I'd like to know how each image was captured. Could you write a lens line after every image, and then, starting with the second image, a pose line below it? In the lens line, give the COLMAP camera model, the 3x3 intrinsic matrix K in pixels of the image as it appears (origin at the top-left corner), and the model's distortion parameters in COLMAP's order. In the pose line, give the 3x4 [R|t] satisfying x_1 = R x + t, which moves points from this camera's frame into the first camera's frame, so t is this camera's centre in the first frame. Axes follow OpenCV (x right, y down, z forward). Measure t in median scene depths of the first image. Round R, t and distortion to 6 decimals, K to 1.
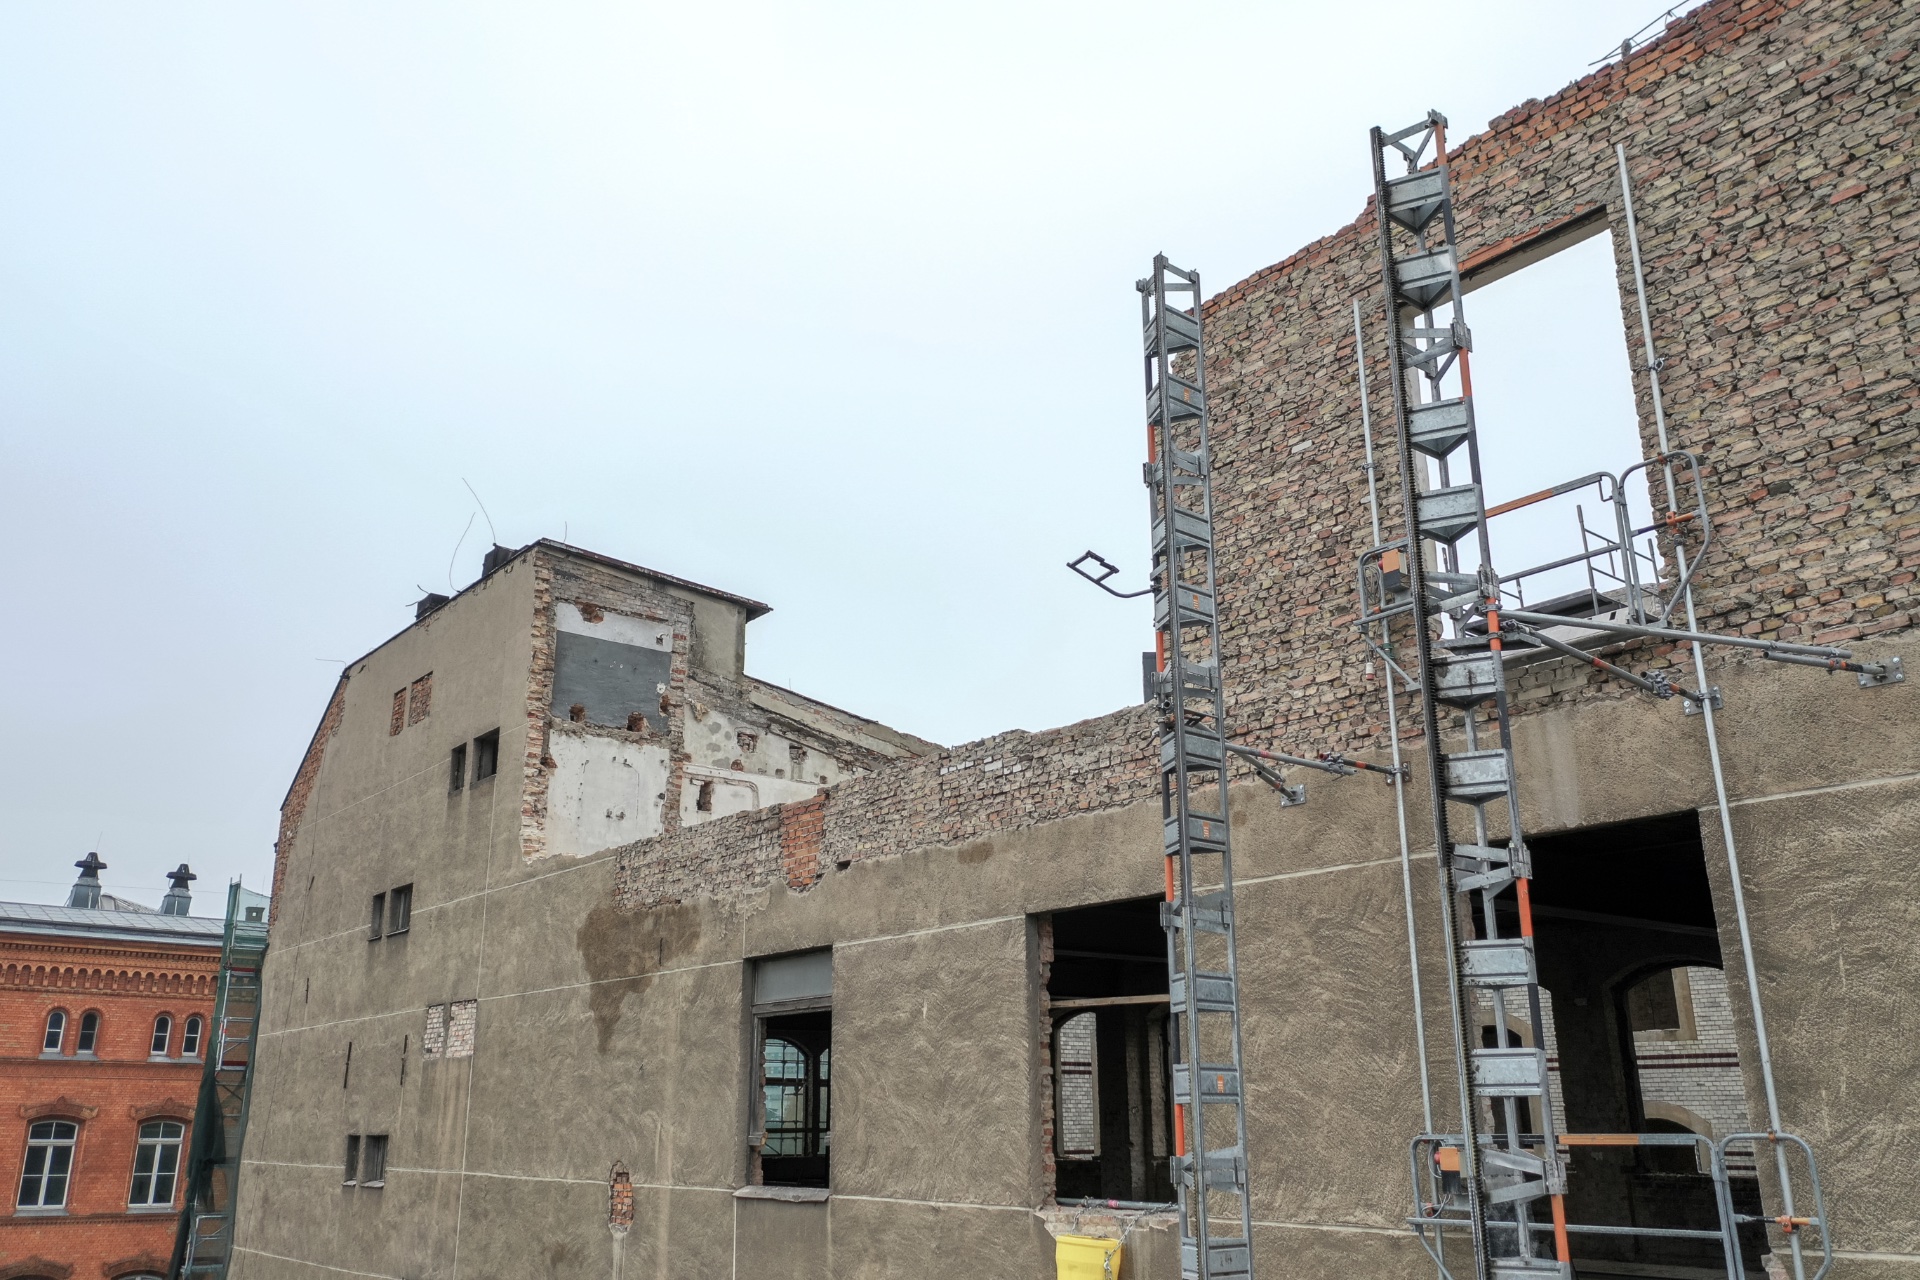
lens RADIAL K [[1527.9, 0, 967.1], [0, 1527.9, 633.8], [0, 0, 1]] dist [-0.000531, -0.006152]
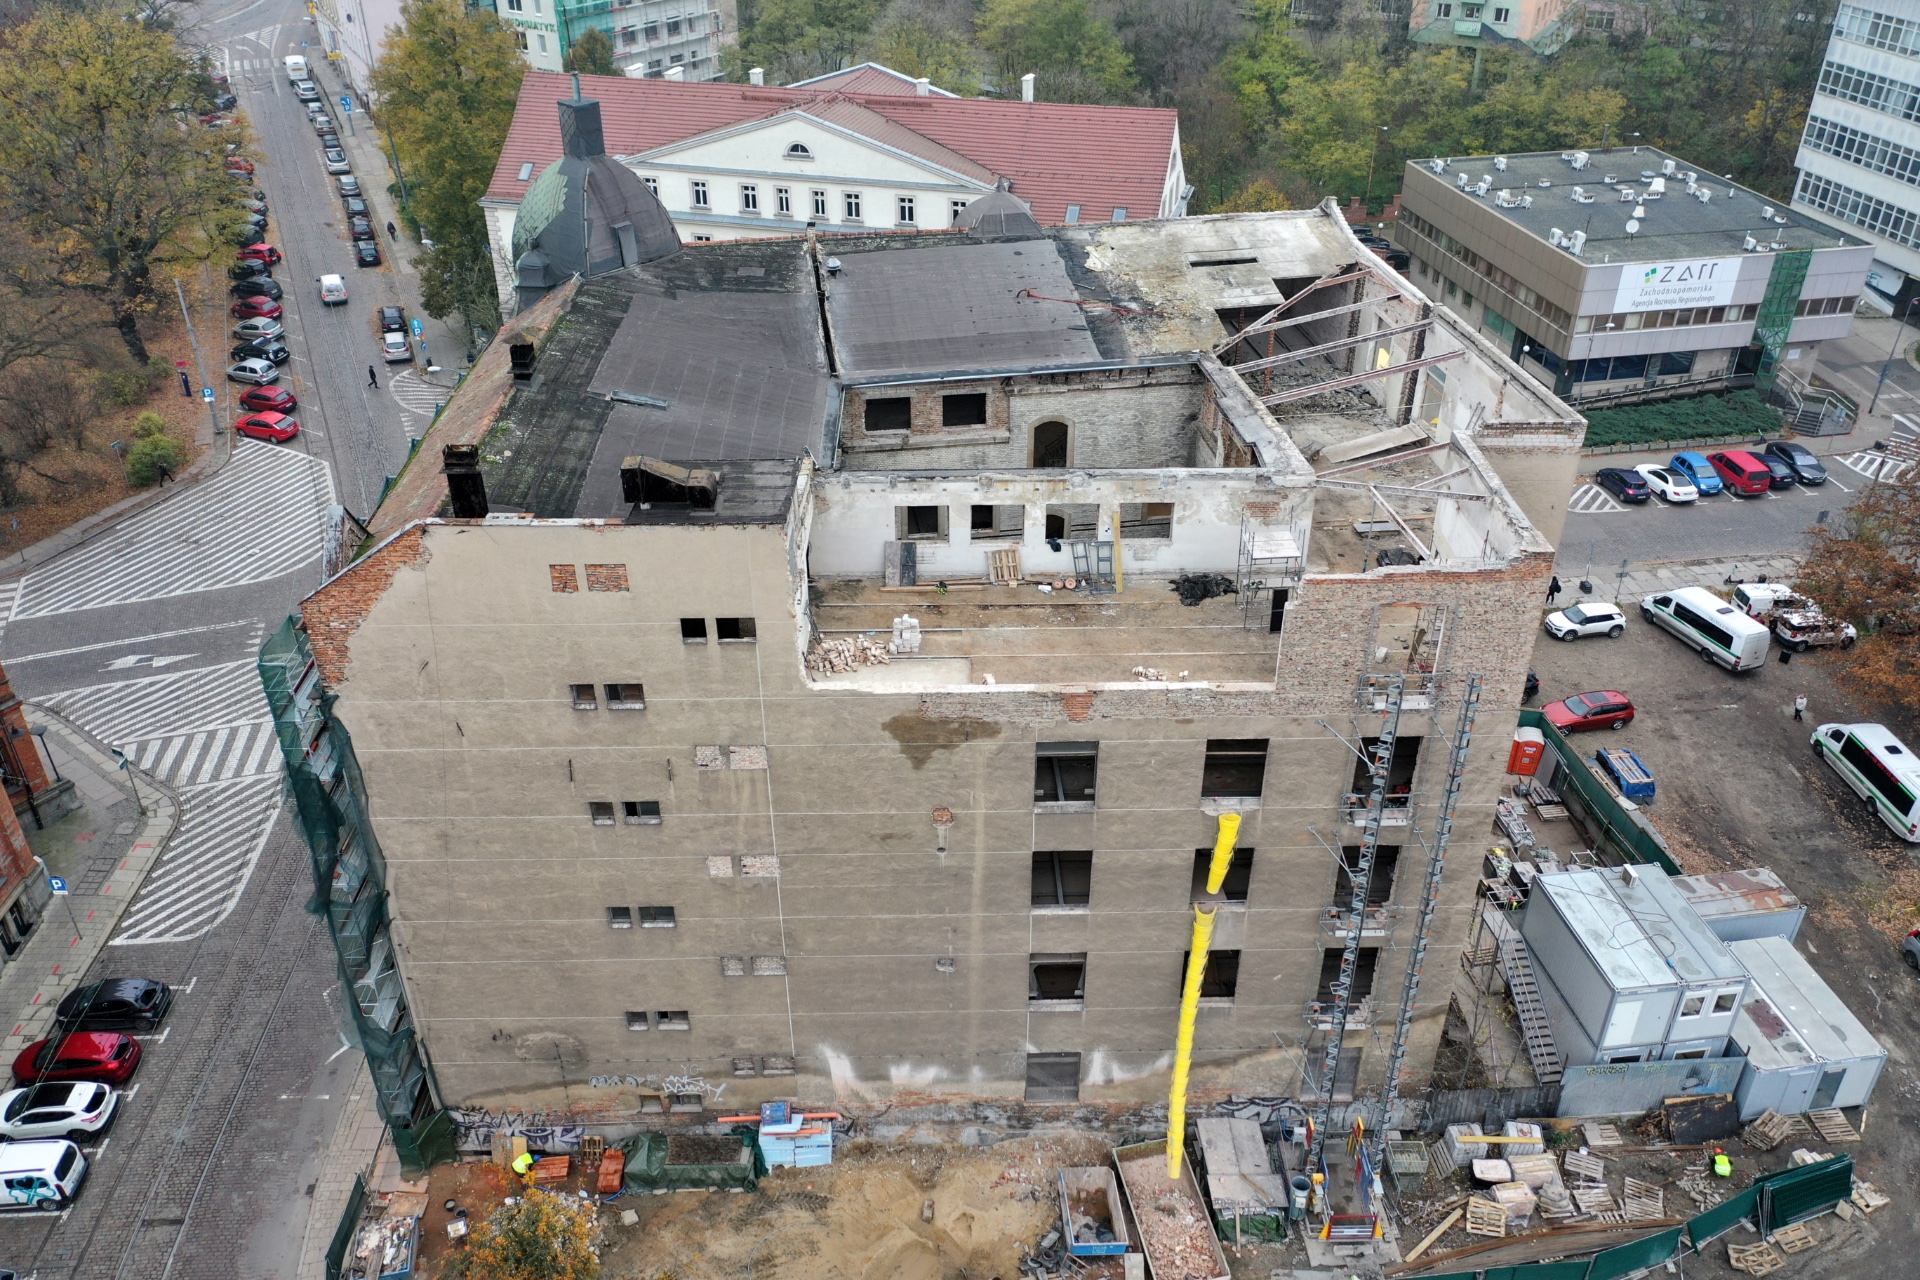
lens RADIAL K [[1531.5, 0, 960.0], [0, 1531.5, 640.0], [0, 0, 1]] dist [0.004239, 0.004632]
pose [[0.618169, -0.415655, 0.667157, -1.545225], [-0.241083, 0.707590, 0.664226, -1.300914], [-0.748162, -0.571444, 0.337203, 0.297850]]
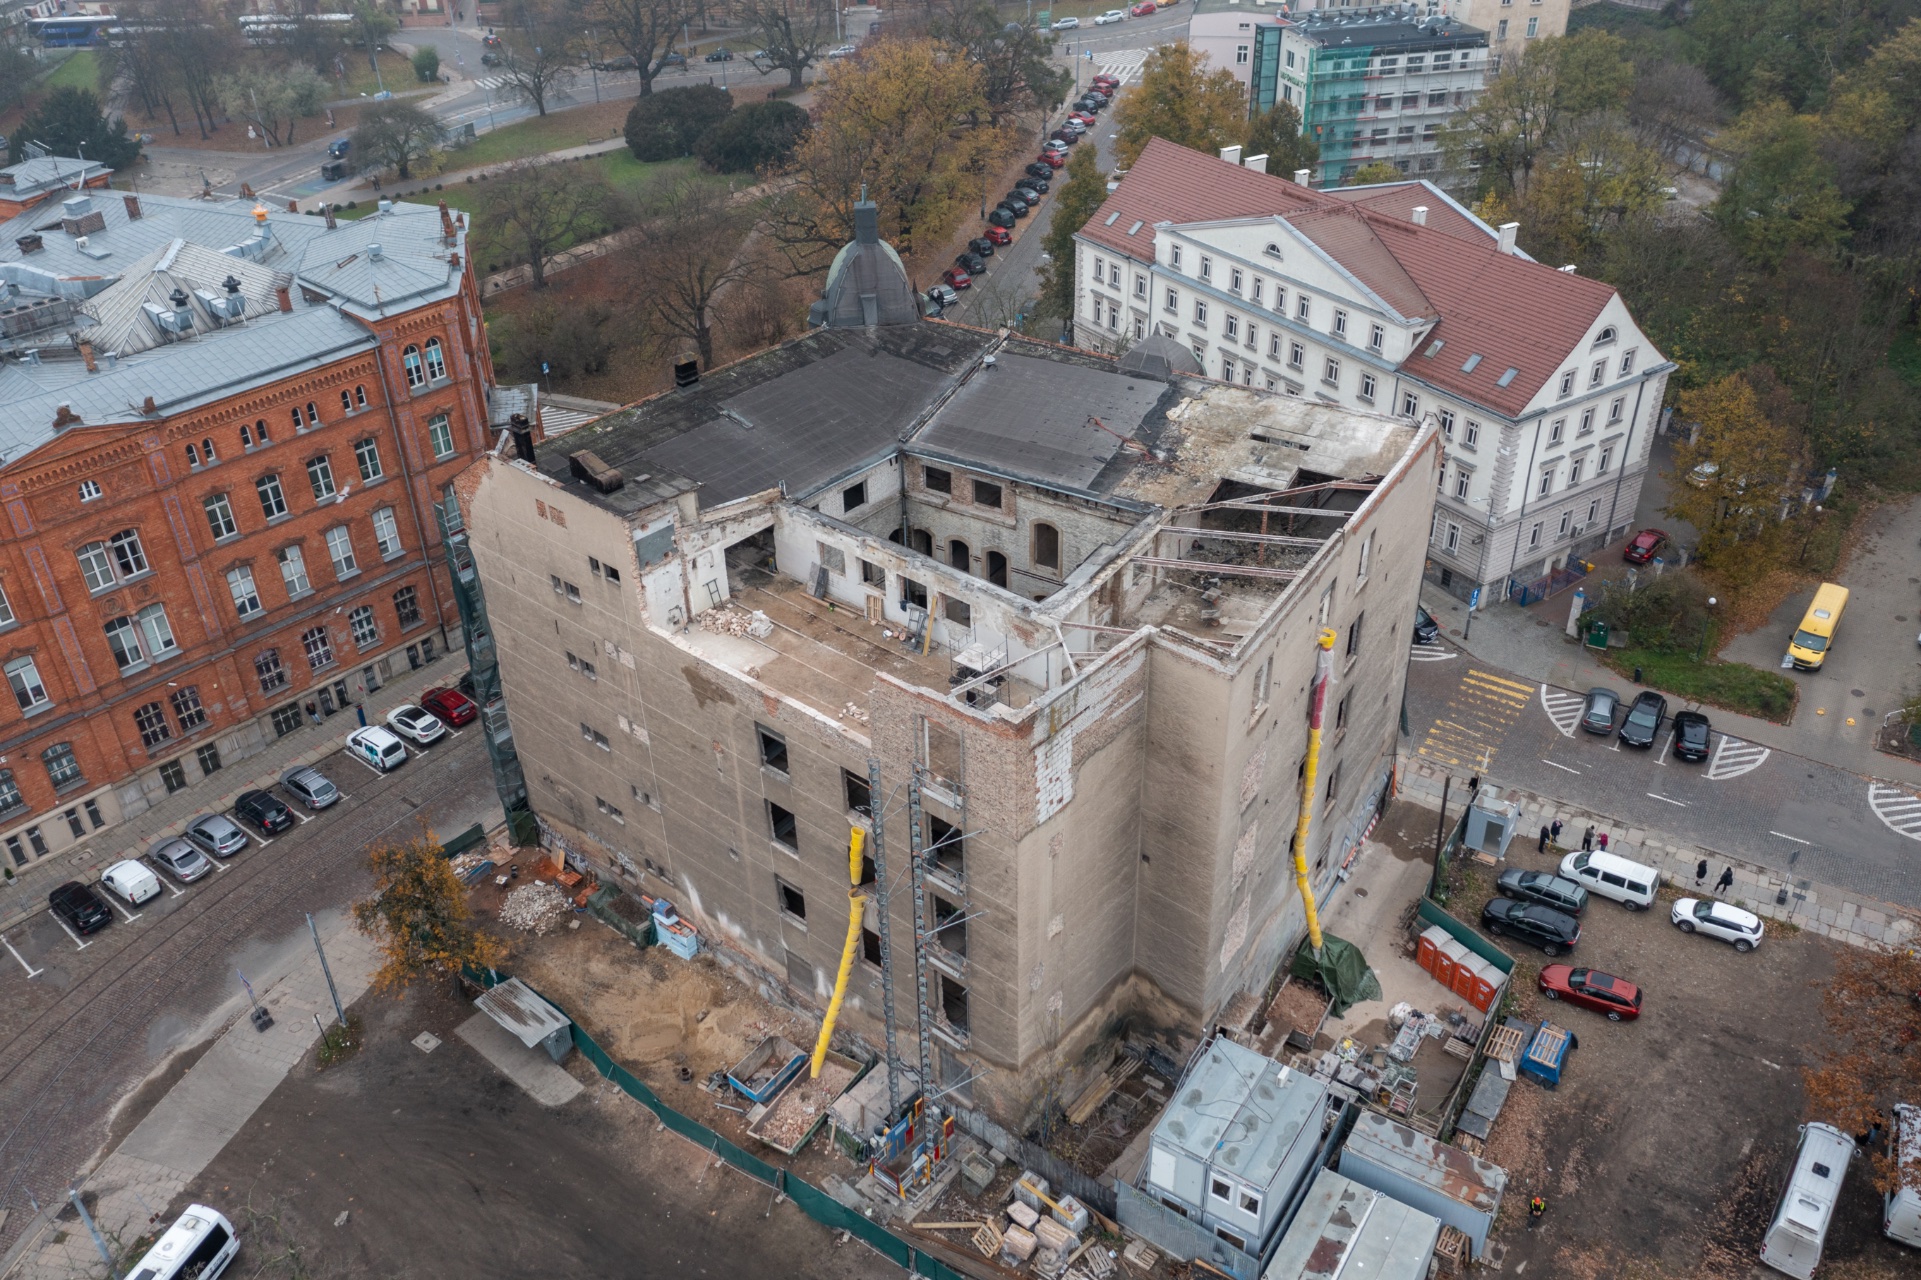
lens RADIAL K [[1532.3, 0, 960.5], [0, 1532.3, 640.0], [0, 0, 1]] dist [0.004239, 0.004632]
pose [[0.984586, -0.110769, 0.135357, -0.115368], [-0.033951, 0.638134, 0.769177, -2.267144], [-0.171577, -0.761916, 0.624537, -0.992396]]
